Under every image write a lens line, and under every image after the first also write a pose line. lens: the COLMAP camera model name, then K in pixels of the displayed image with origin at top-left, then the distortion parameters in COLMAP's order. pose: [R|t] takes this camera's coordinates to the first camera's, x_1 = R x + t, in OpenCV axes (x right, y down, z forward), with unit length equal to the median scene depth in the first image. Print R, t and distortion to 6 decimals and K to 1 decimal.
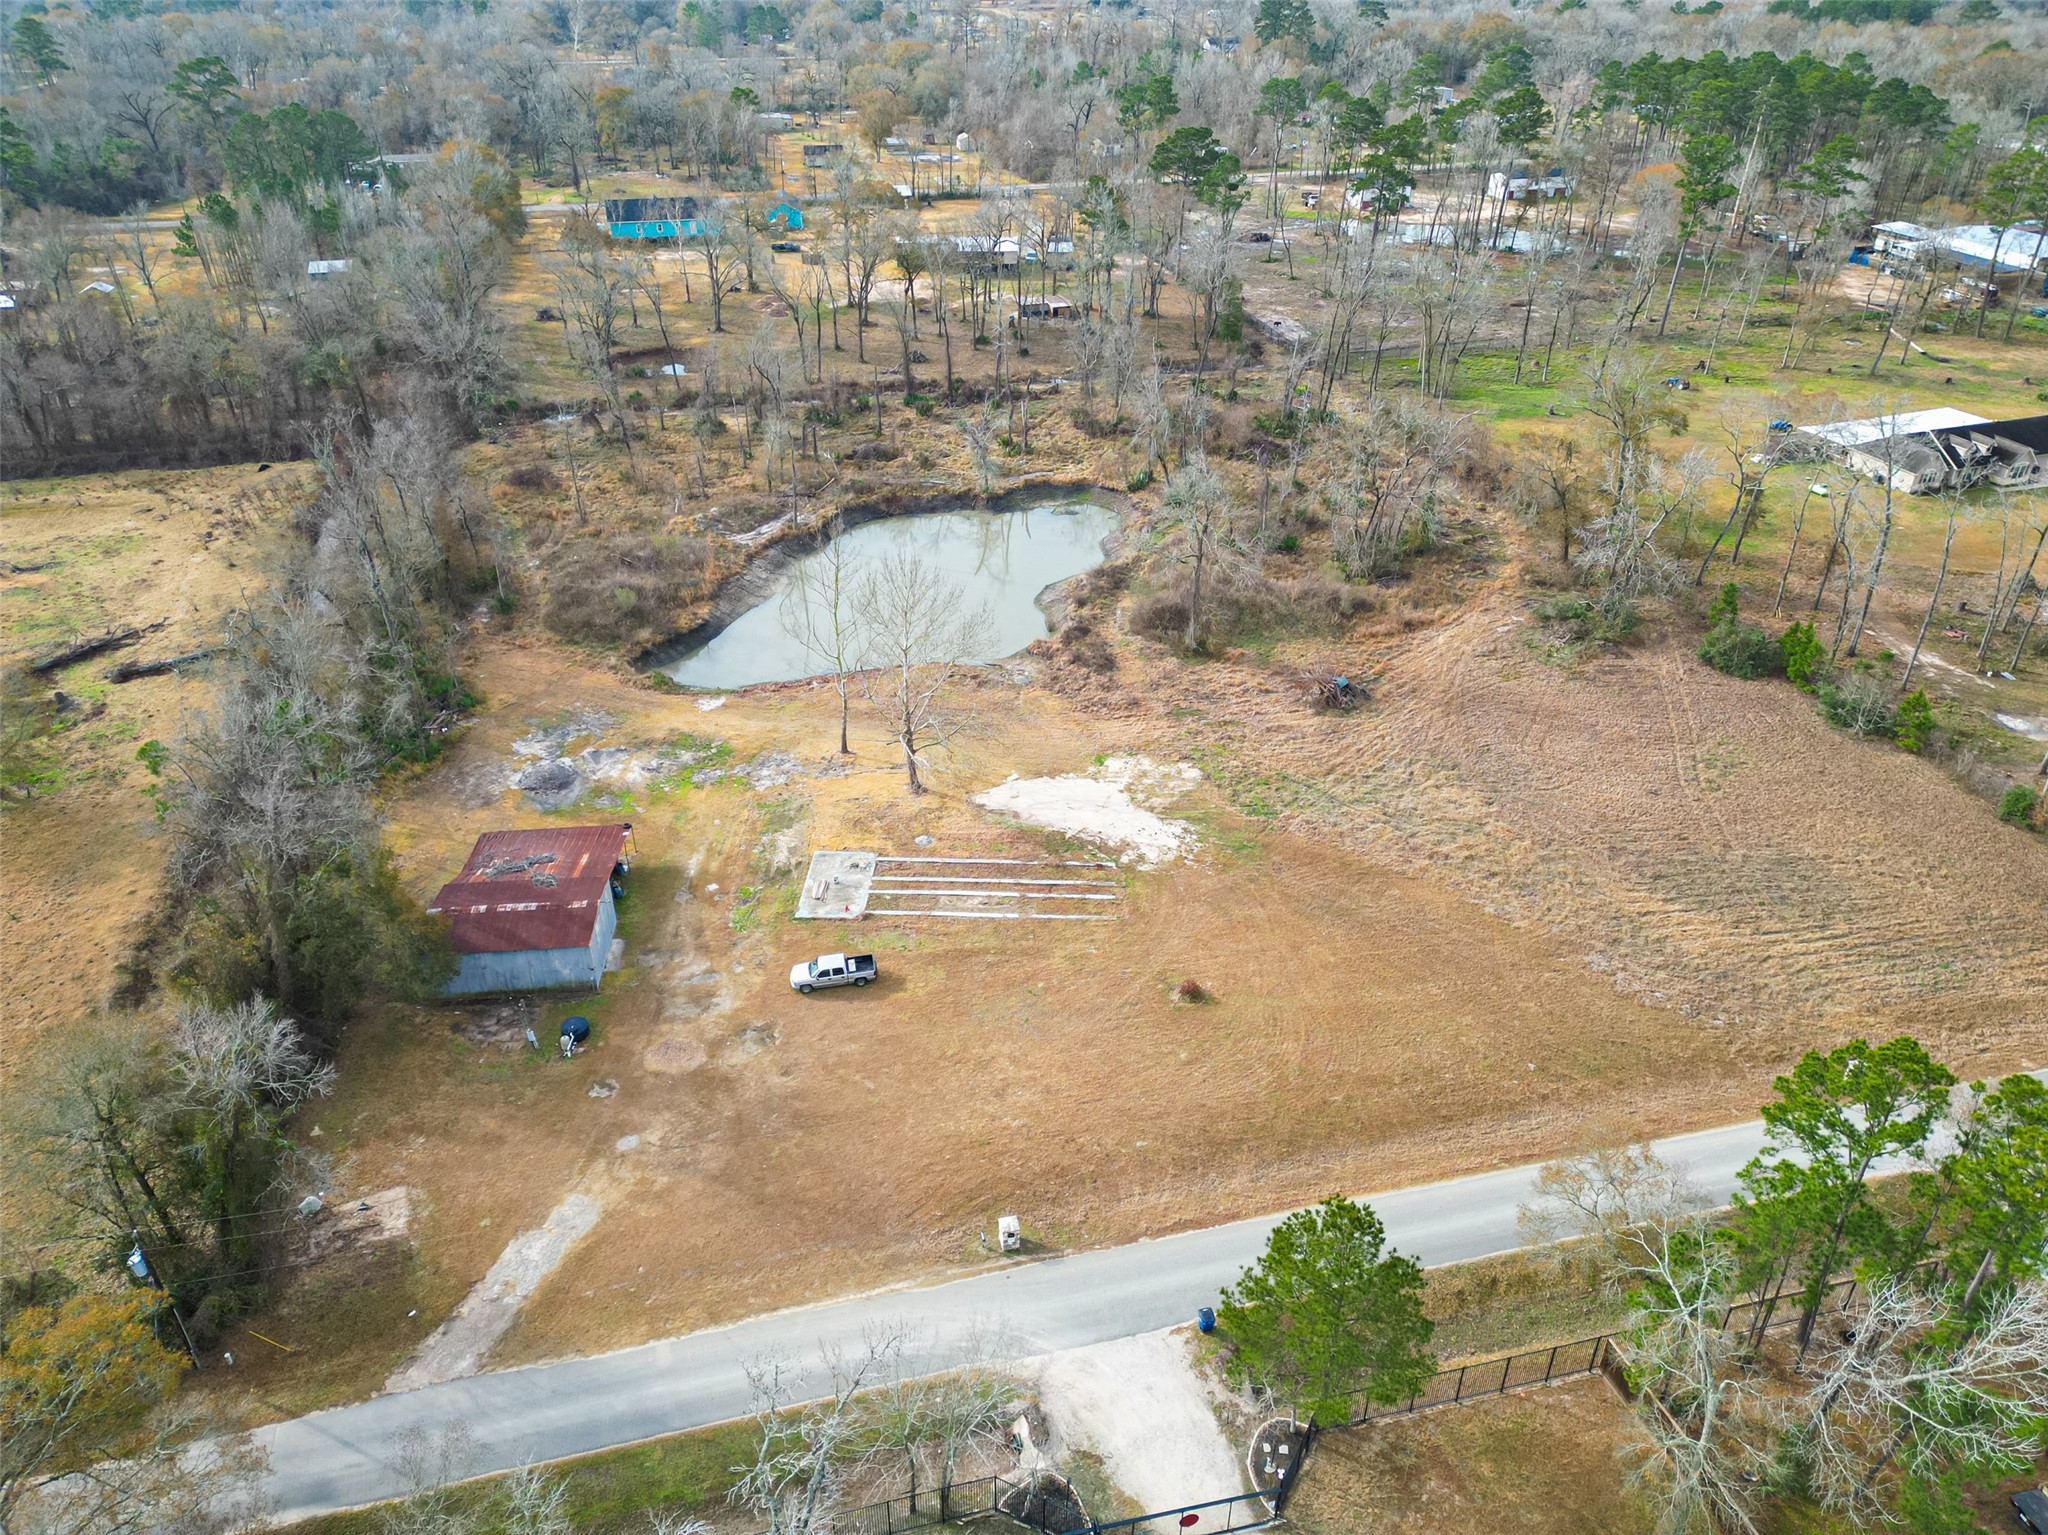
lens RADIAL K [[1421.4, 0, 1022.0], [0, 1421.4, 775.9], [0, 0, 1]] dist [0.084399, -0.085524]
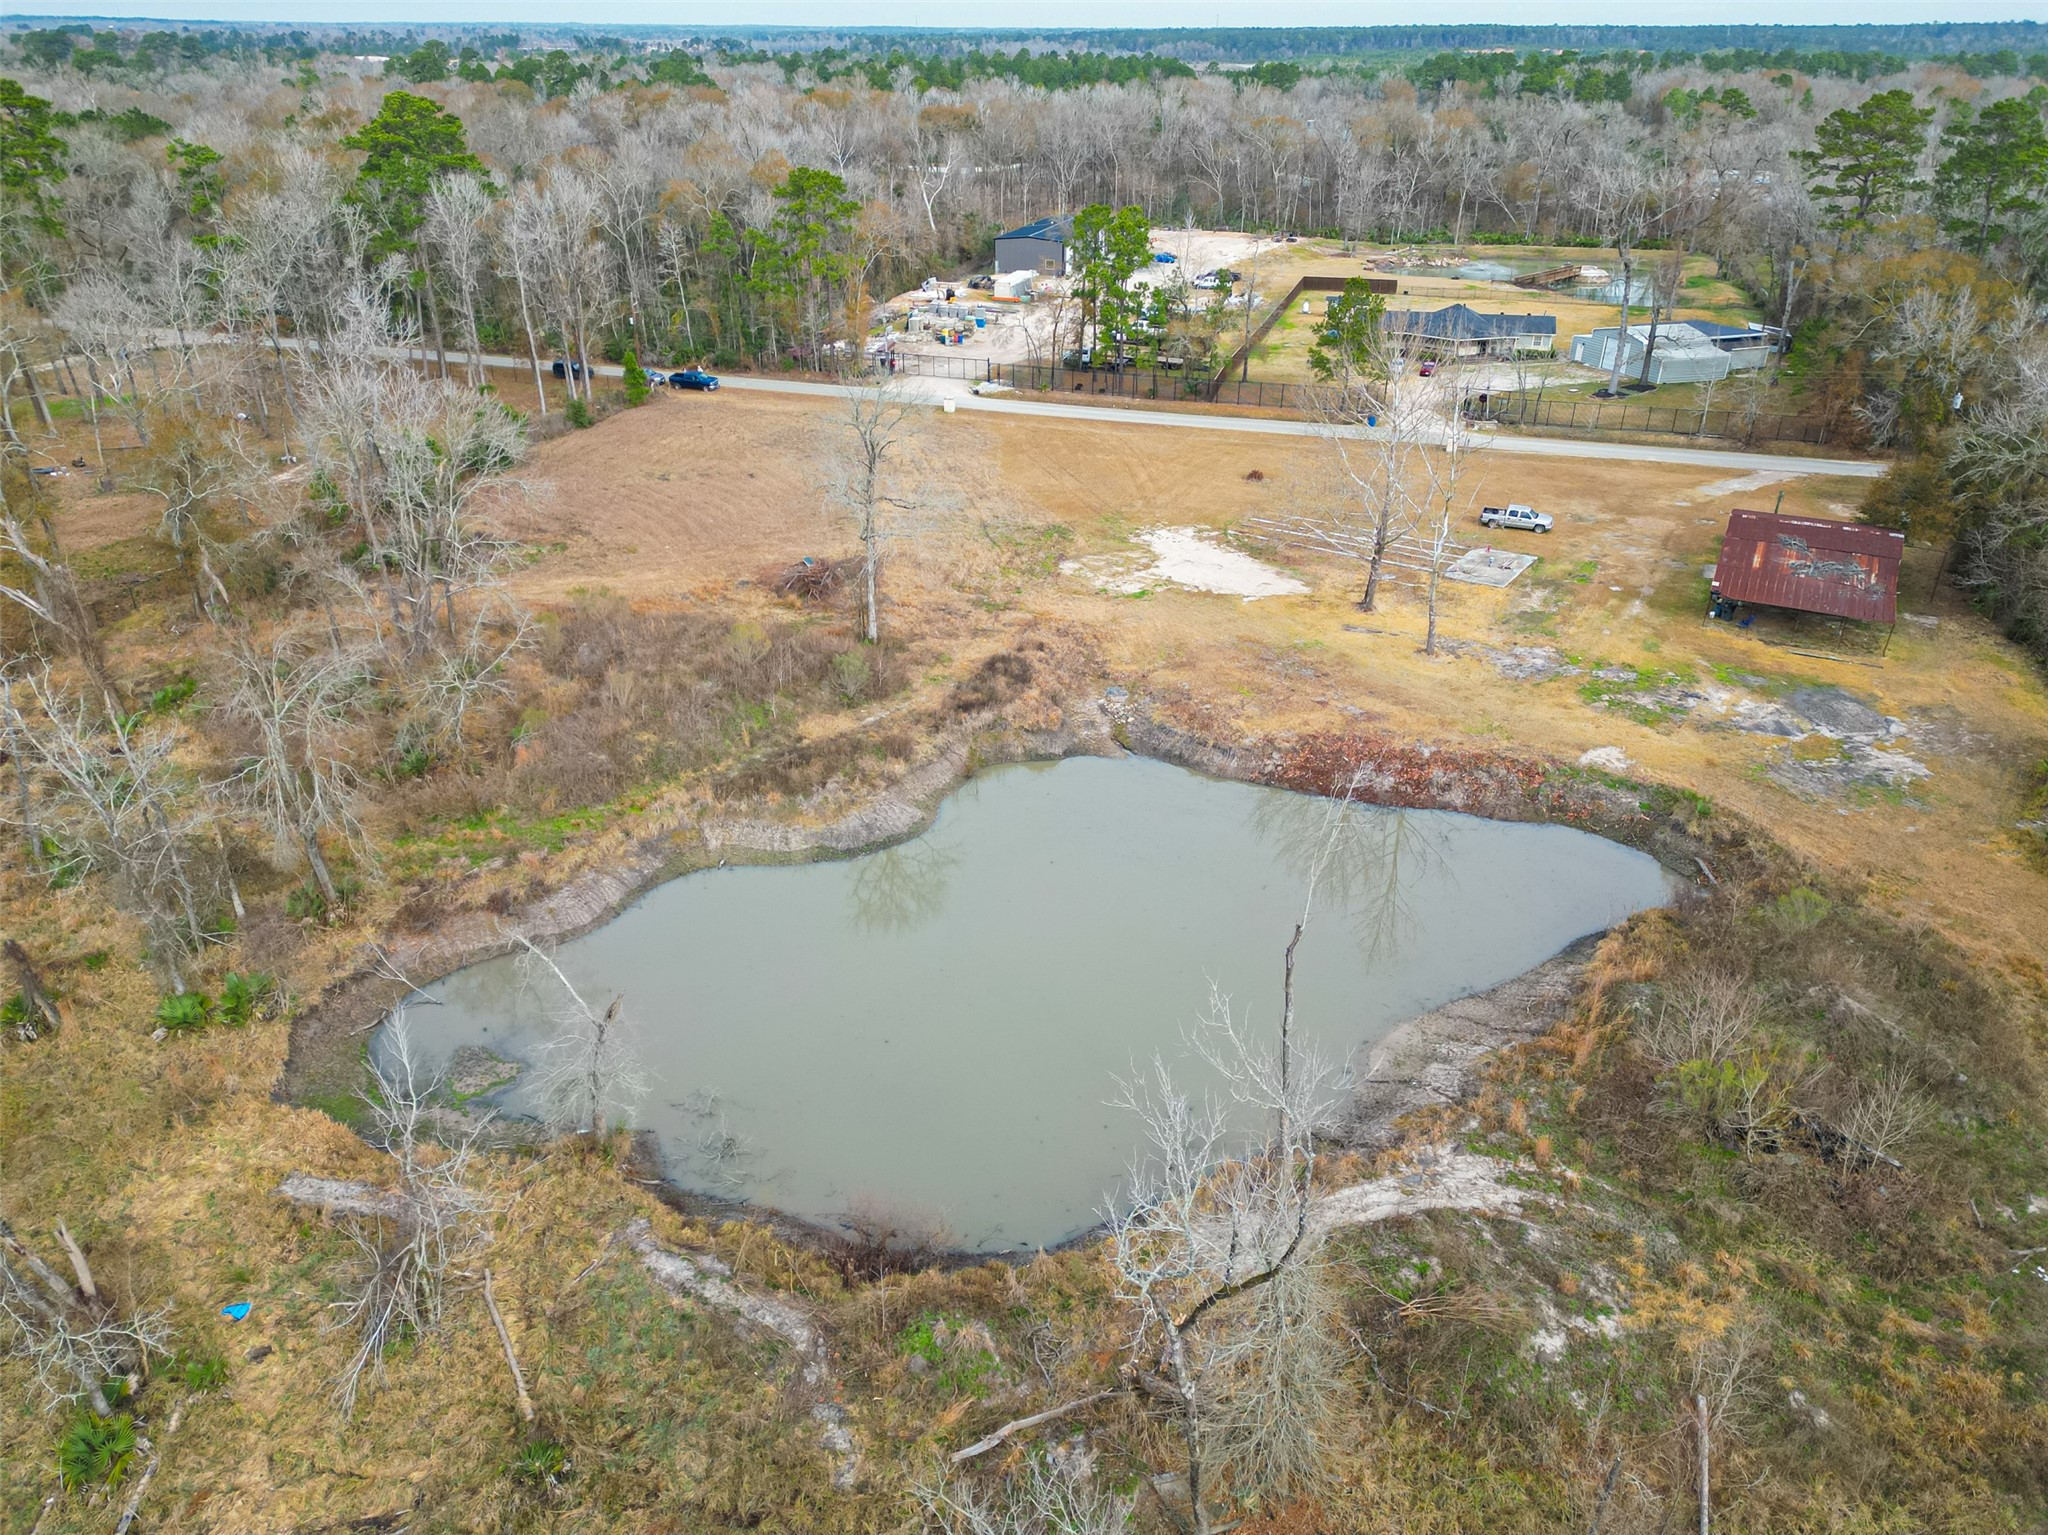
lens RADIAL K [[1420.3, 0, 1021.7], [0, 1420.3, 775.9], [0, 0, 1]] dist [0.077852, -0.072356]
pose [[-0.848230, -0.246550, 0.468742, -0.326307], [0.275362, 0.550720, 0.787962, -0.671480], [-0.452417, 0.797447, -0.399247, 1.501735]]
